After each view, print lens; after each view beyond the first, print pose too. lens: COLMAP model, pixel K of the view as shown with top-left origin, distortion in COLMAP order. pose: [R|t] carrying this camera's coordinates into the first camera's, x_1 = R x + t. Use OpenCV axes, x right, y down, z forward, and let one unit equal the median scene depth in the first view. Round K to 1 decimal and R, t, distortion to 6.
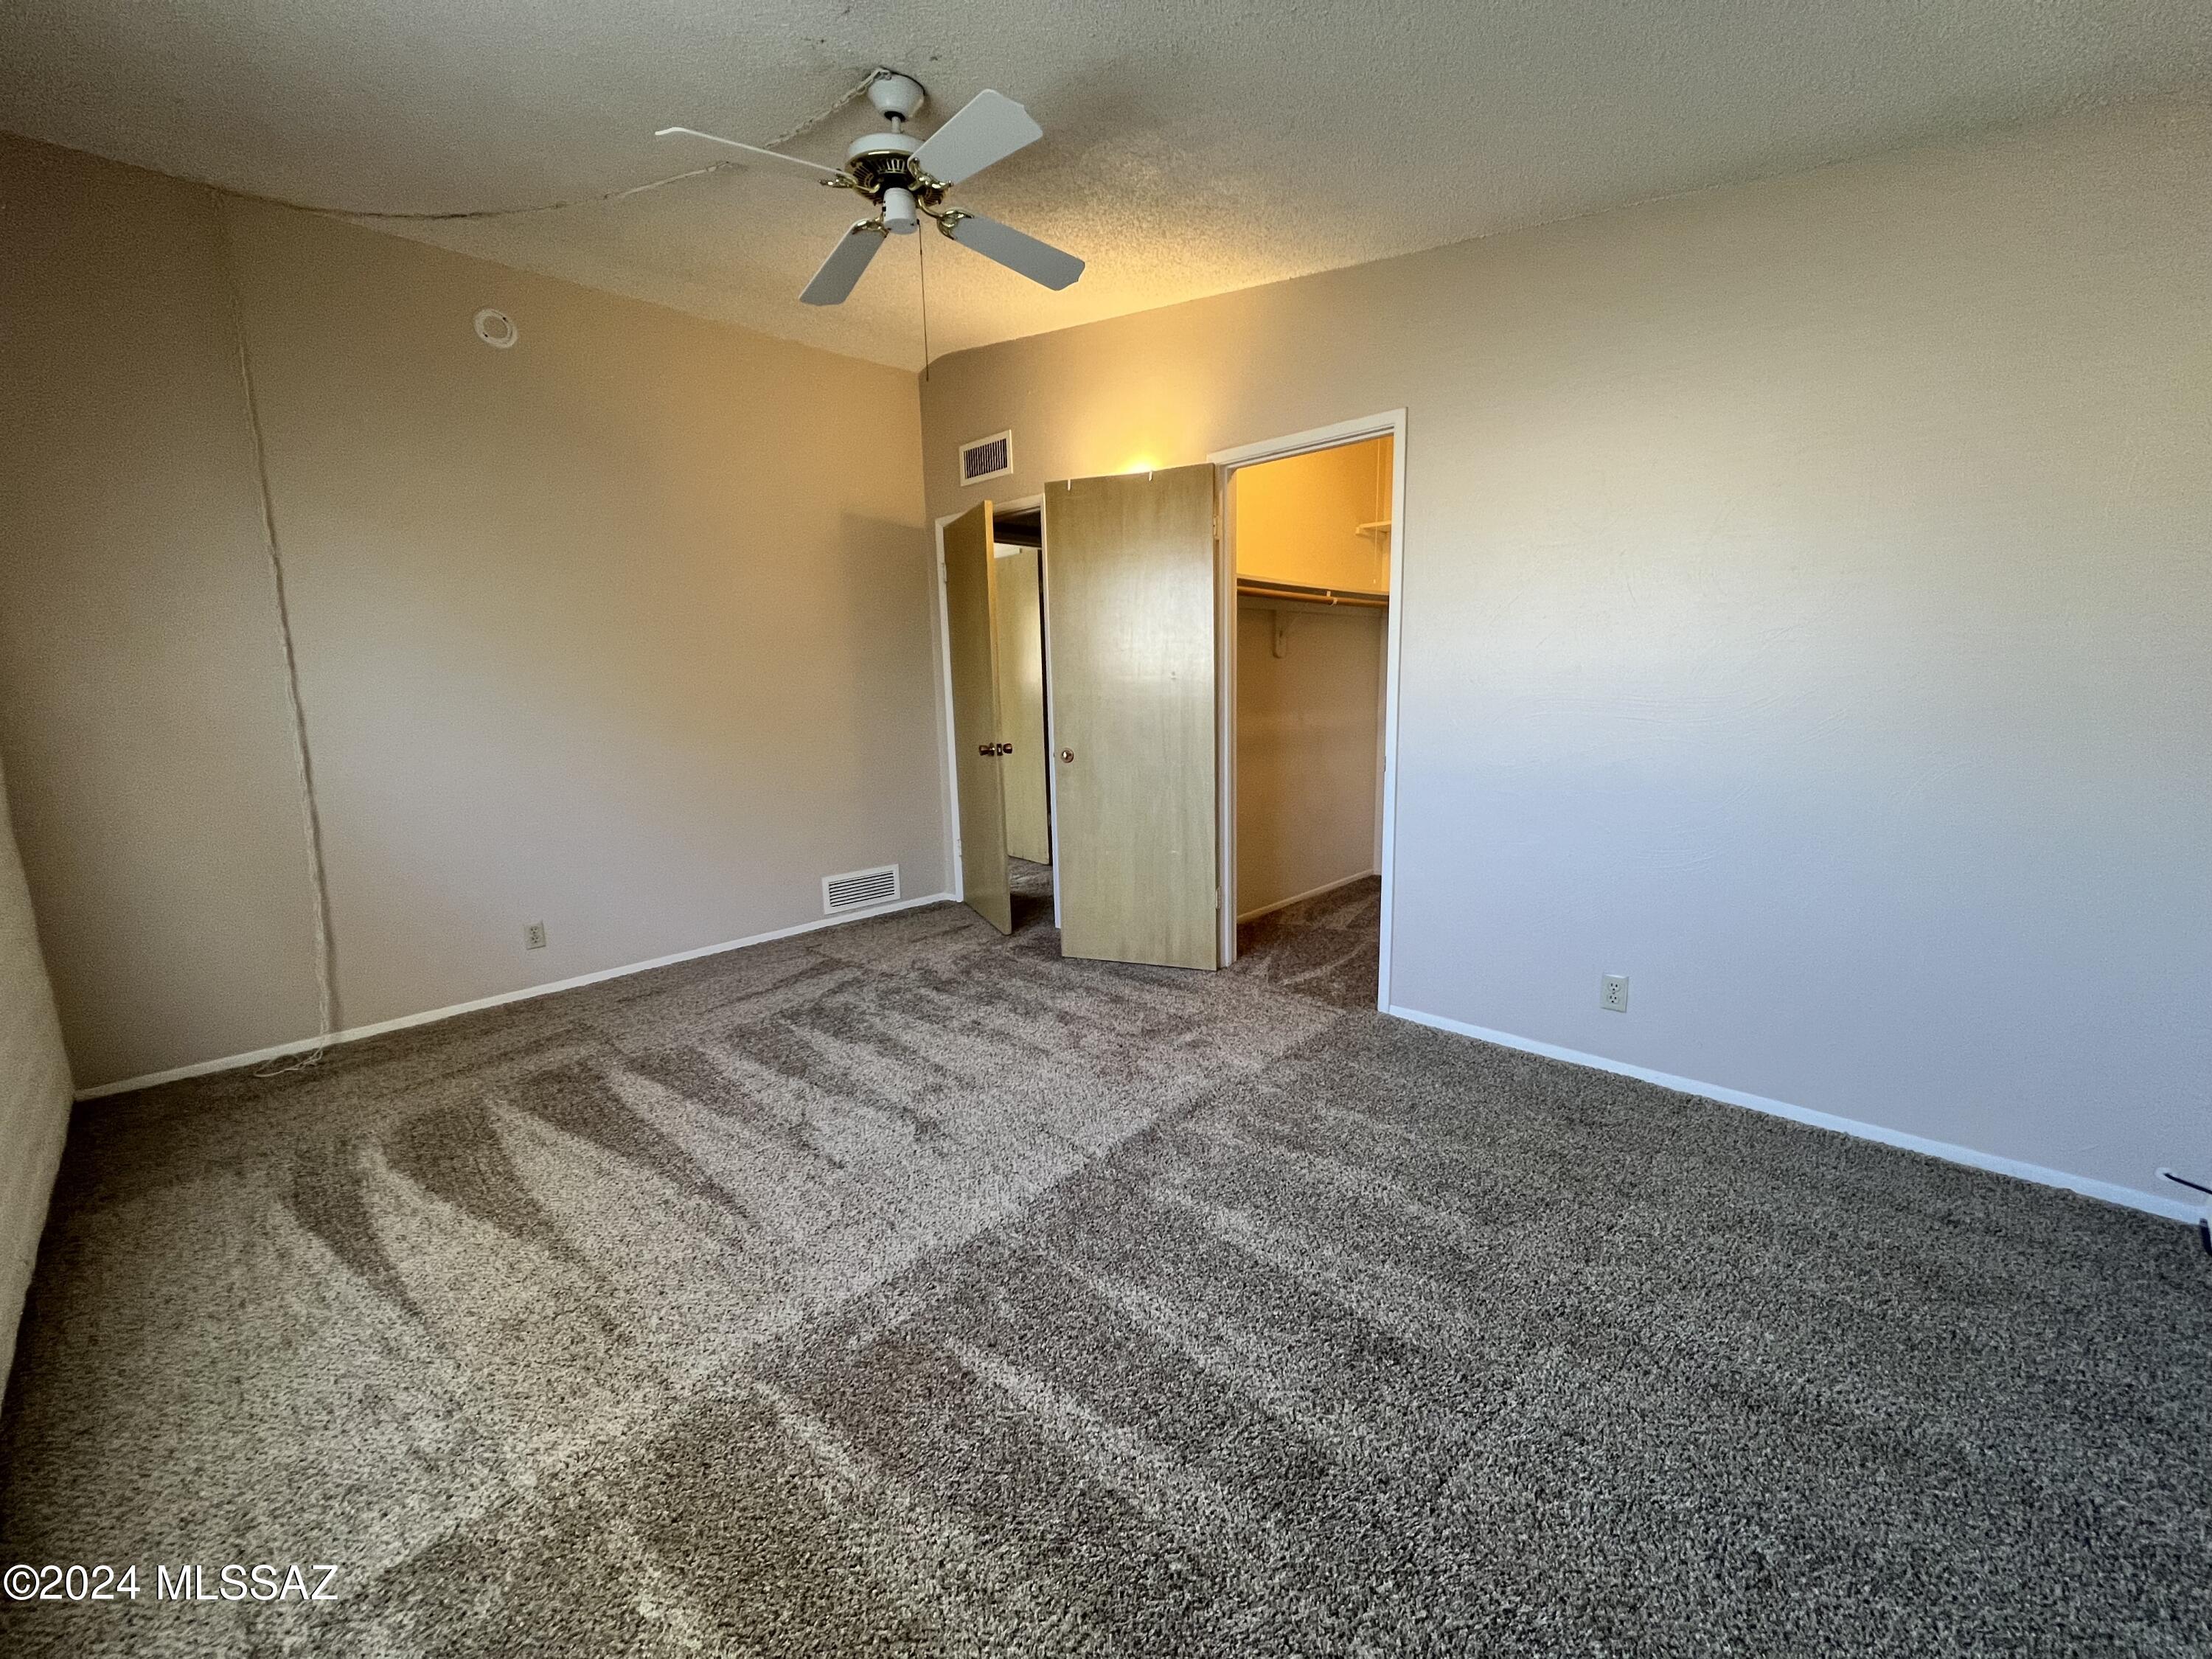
lens RADIAL K [[886.6, 0, 1105.6], [0, 886.6, 823.8], [0, 0, 1]] dist [-0.004682, 0.001126]
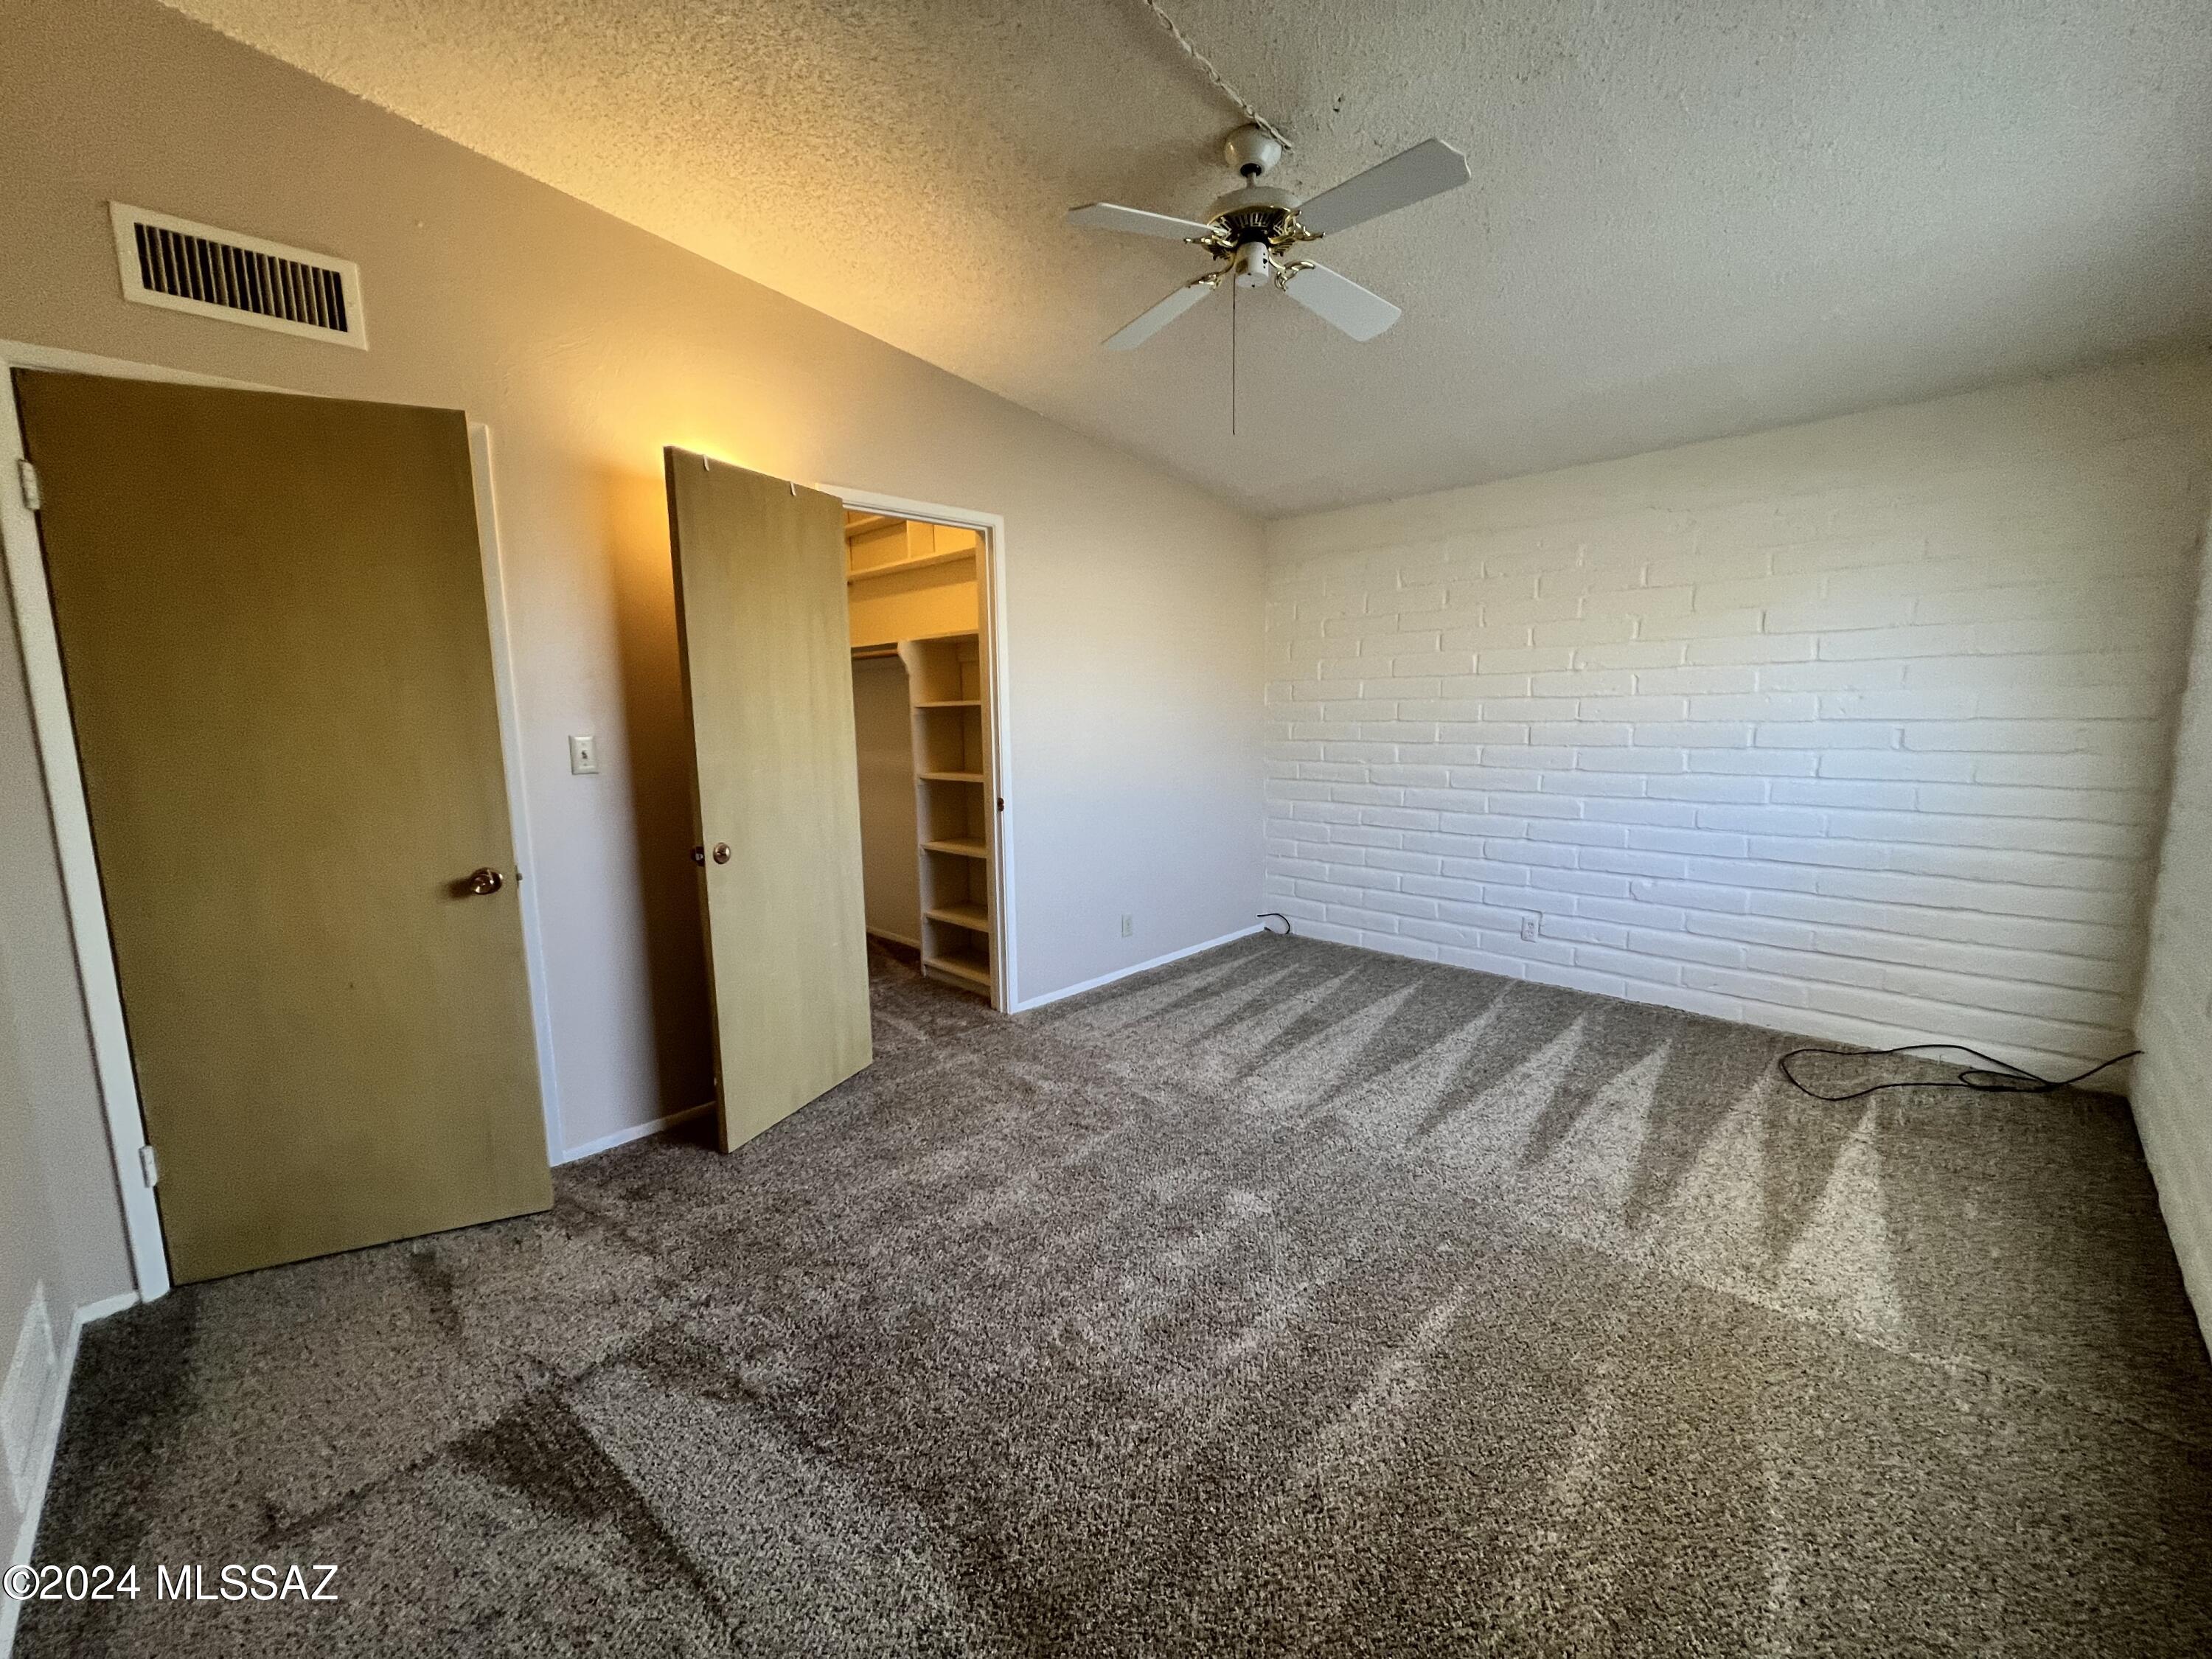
lens RADIAL K [[886.6, 0, 1105.3], [0, 886.6, 828.9], [0, 0, 1]] dist [-0.004682, 0.001126]
pose [[0.008593, -0.117980, 0.992979, -0.712688], [0.178385, 0.977268, 0.114569, -0.120989], [-0.983923, 0.176148, 0.029444, 0.684977]]
